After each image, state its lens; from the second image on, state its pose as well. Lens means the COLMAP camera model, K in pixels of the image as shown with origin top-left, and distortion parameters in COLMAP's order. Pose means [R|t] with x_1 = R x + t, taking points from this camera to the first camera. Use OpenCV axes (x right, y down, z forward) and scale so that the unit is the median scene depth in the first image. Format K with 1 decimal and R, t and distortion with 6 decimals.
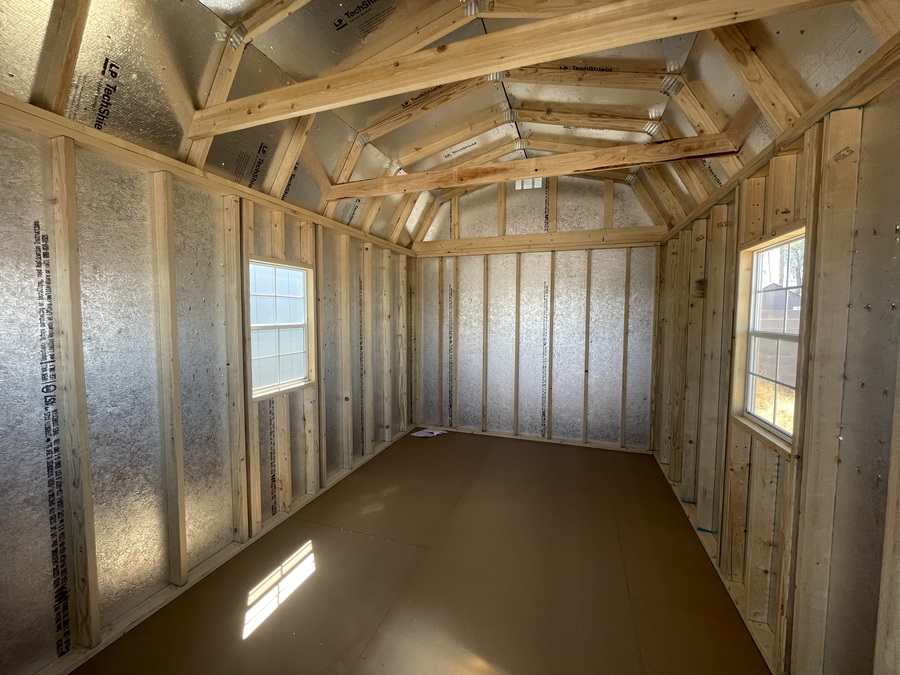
lens RADIAL K [[366.5, 0, 450.0], [0, 366.5, 337.5], [0, 0, 1]] dist [-0.001699, -0.000221]
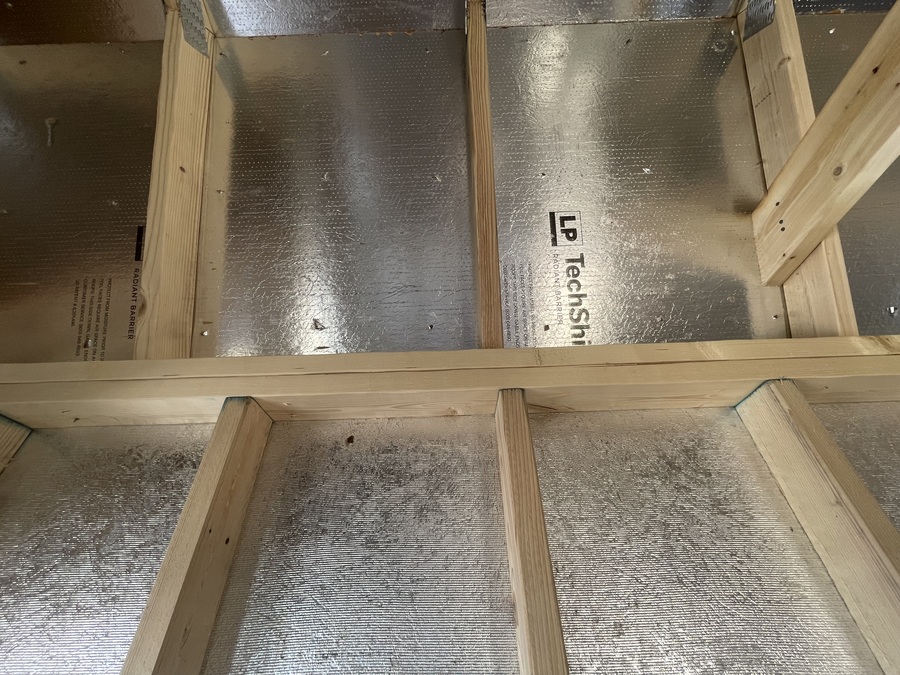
lens RADIAL K [[366.5, 0, 450.0], [0, 366.5, 337.5], [0, 0, 1]] dist [-0.001699, -0.000221]
pose [[0.299052, -0.604643, -0.738224, -0.623041], [-0.038588, 0.765332, -0.642478, -0.288797], [0.953456, 0.220621, 0.205542, 0.697000]]
